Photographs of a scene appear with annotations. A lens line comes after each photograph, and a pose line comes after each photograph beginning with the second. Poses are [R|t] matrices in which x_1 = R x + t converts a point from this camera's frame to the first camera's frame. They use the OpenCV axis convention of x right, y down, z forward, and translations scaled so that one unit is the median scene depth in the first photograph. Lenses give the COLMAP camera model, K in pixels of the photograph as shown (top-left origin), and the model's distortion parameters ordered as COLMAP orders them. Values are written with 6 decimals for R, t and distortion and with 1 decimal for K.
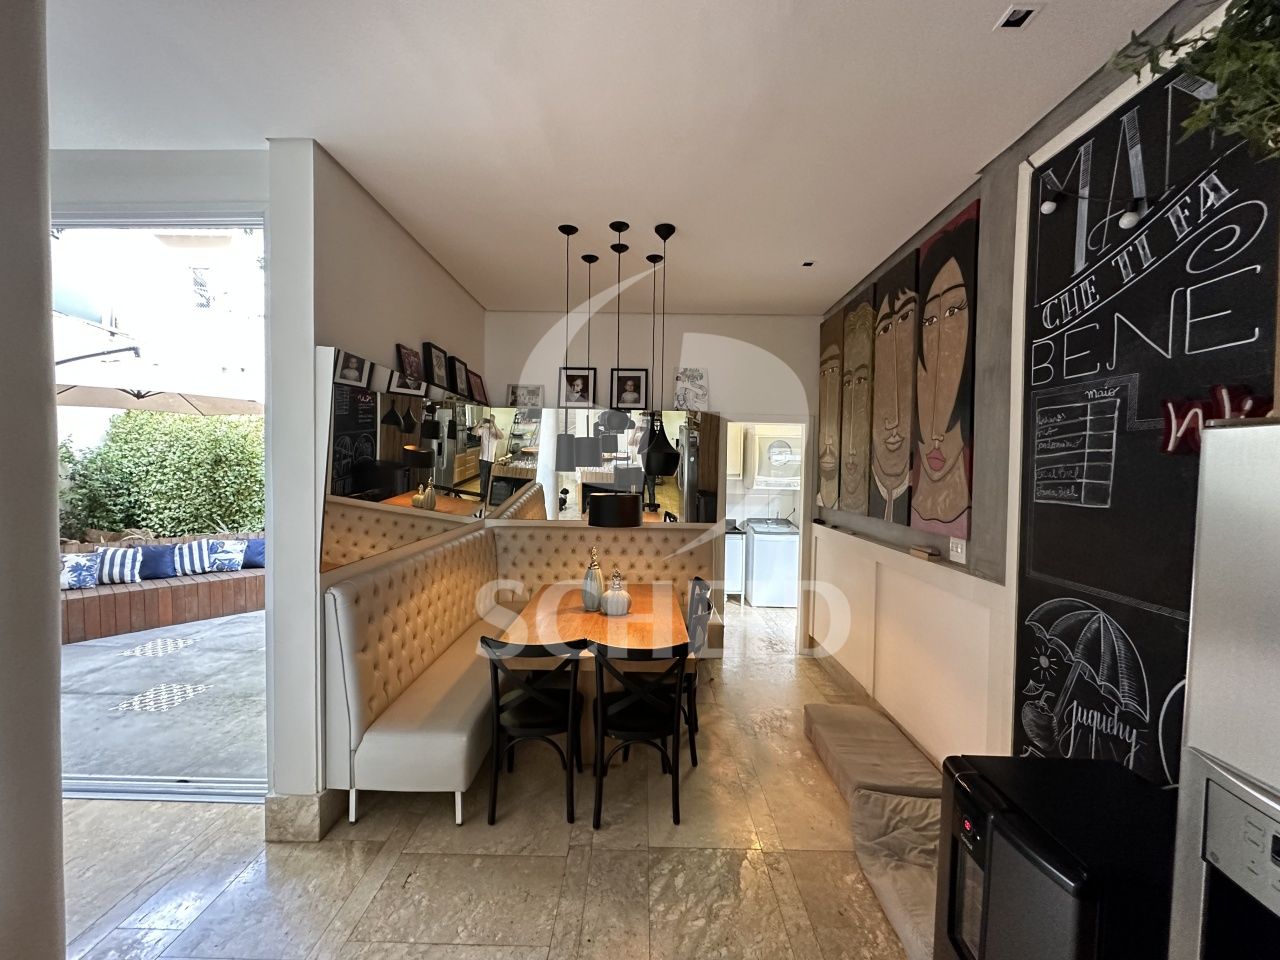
lens RADIAL K [[510.7, 0, 637.7], [0, 510.7, 481.2], [0, 0, 1]] dist [-0.002364, 0.000662]
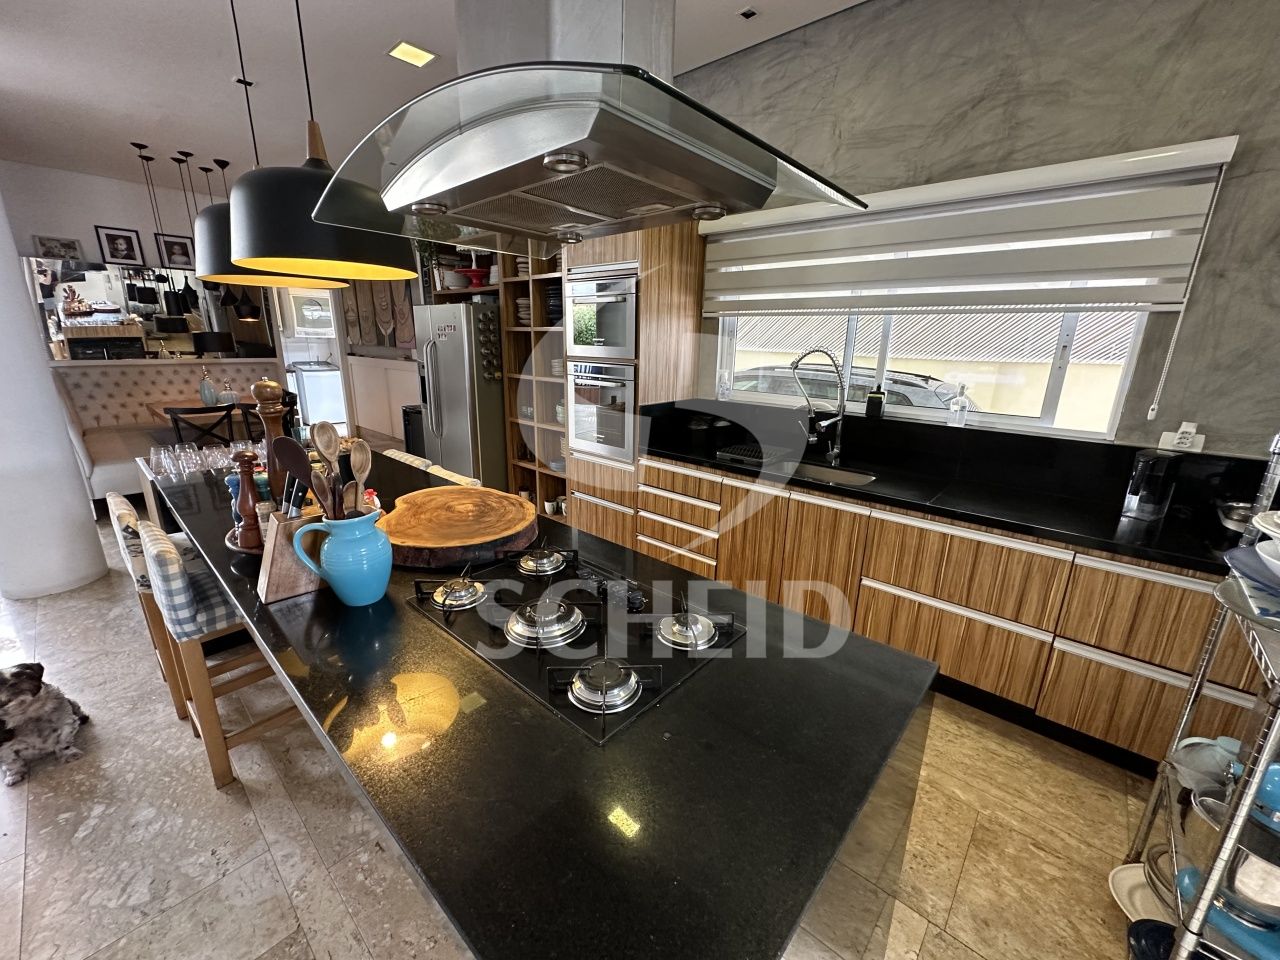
lens RADIAL K [[510.7, 0, 637.3], [0, 510.7, 479.8], [0, 0, 1]] dist [-0.002364, 0.000662]
pose [[0.664484, -0.203916, 0.718943, -0.246368], [0.012954, 0.965050, 0.261746, 0.043137], [-0.747190, -0.164613, 0.643902, -0.675581]]
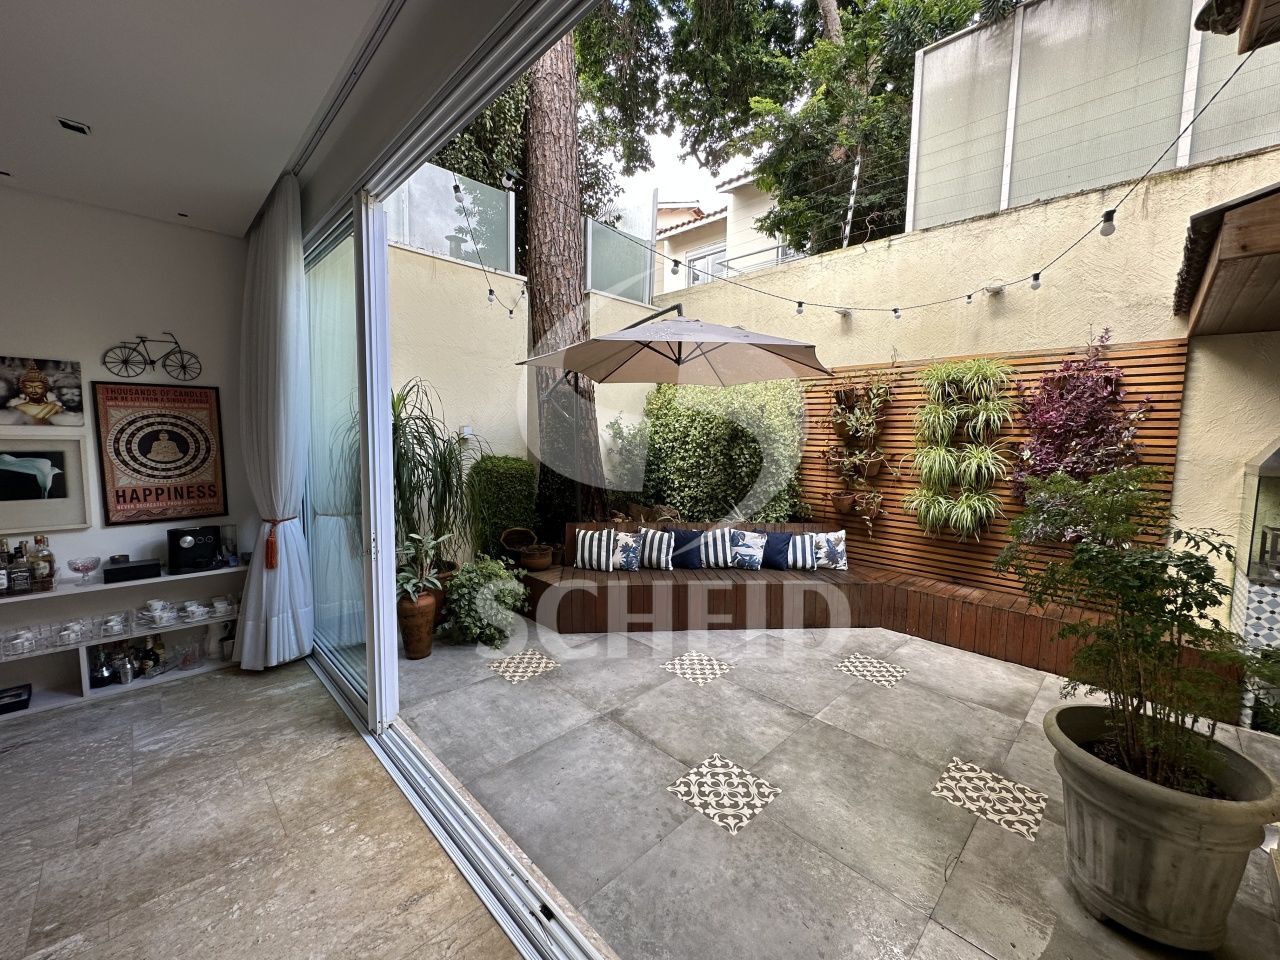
lens RADIAL K [[510.7, 0, 638.4], [0, 510.7, 481.8], [0, 0, 1]] dist [-0.002364, 0.000662]
pose [[0.710220, 0.059628, -0.701450, -0.391422], [-0.026306, 0.997958, 0.058199, -0.010784], [0.703488, -0.022882, 0.710338, 0.315865]]
